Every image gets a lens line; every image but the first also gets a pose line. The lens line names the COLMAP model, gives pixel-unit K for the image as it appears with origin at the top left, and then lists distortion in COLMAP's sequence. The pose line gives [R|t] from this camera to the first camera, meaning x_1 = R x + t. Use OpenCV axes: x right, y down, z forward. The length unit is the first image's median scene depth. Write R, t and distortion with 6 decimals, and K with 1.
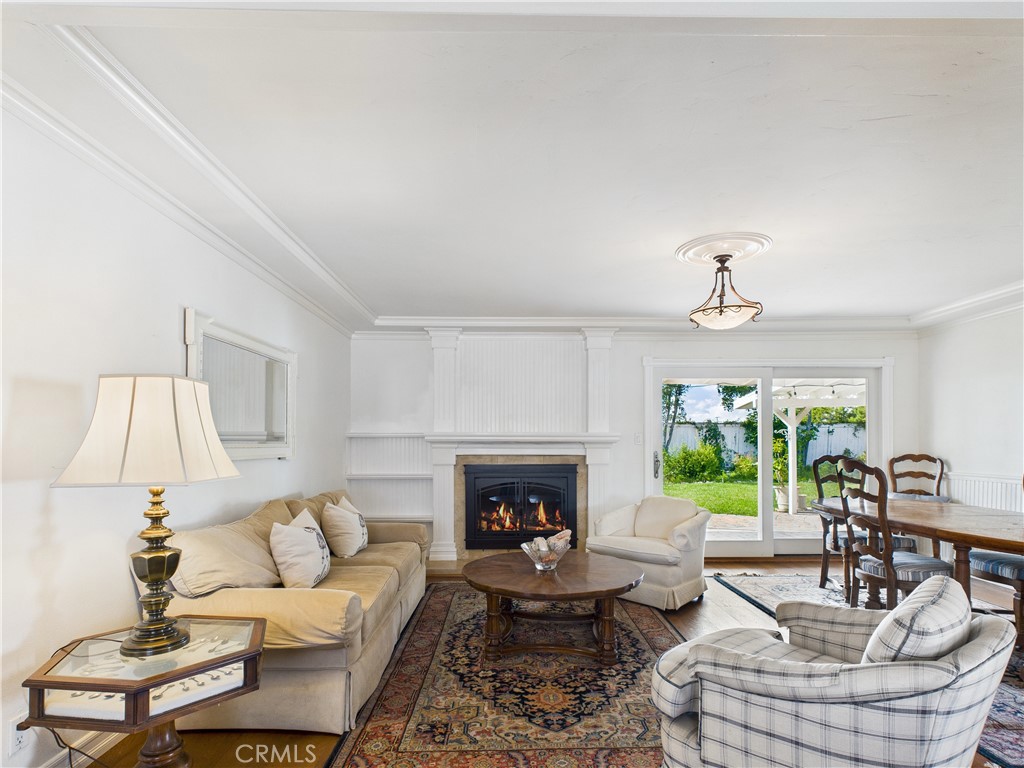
lens RADIAL K [[539.3, 0, 511.0], [0, 539.3, 434.4], [0, 0, 1]] dist [0.002298, -0.000723]
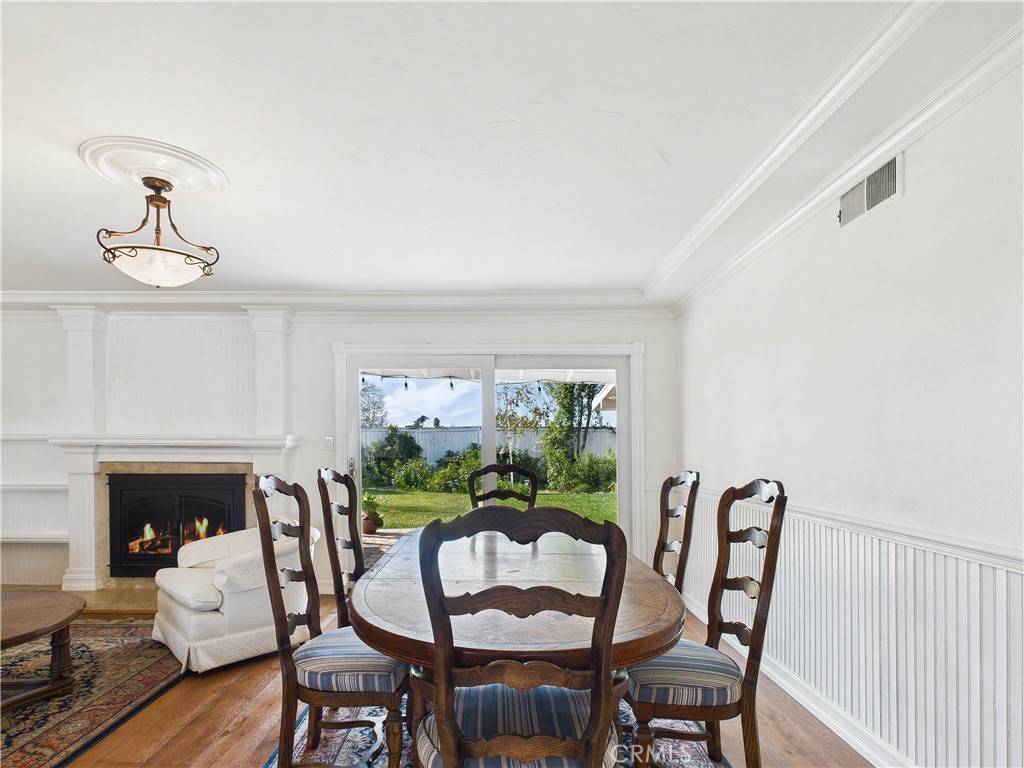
lens RADIAL K [[550.8, 0, 488.6], [0, 550.8, 453.1], [0, 0, 1]] dist [-0.000909, 0.001002]
pose [[0.999722, 0.003288, -0.023340, 0.498919], [-0.002739, 0.999720, 0.023493, 0.003222], [0.023411, -0.023422, 0.999452, 0.171914]]
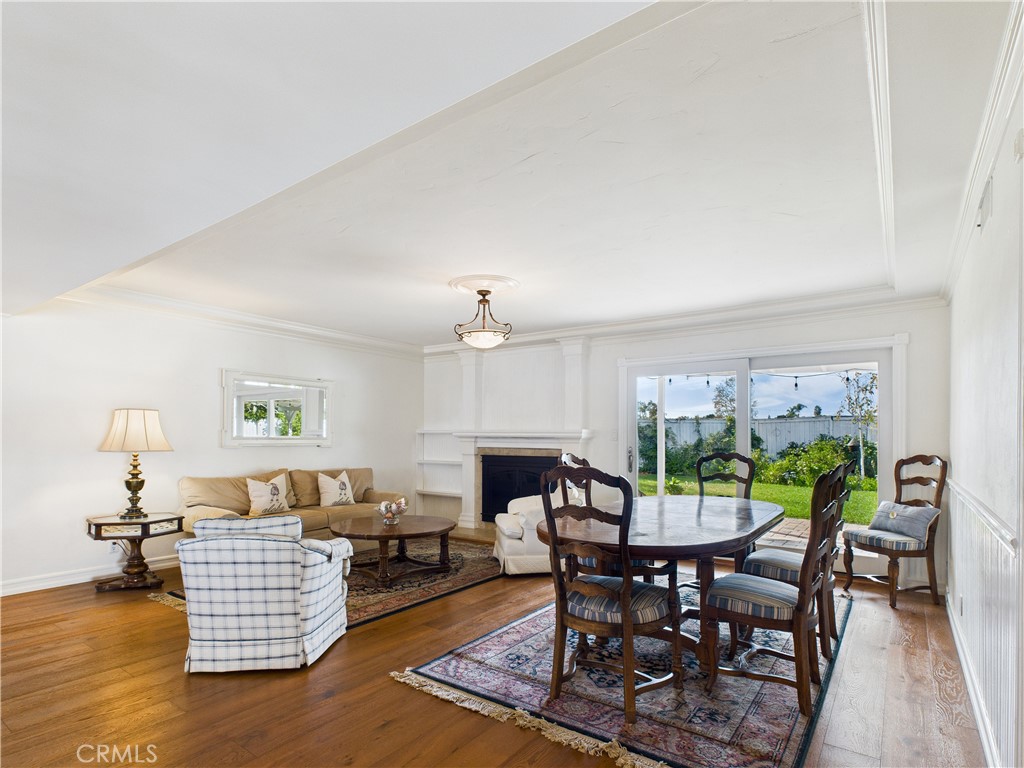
lens RADIAL K [[539.3, 0, 511.0], [0, 539.3, 434.4], [0, 0, 1]] dist [0.002298, -0.000723]
pose [[0.804156, 0.000866, -0.594418, 0.711731], [0.002976, 0.999981, 0.005484, 0.000452], [0.594411, -0.006180, 0.804138, 0.010967]]
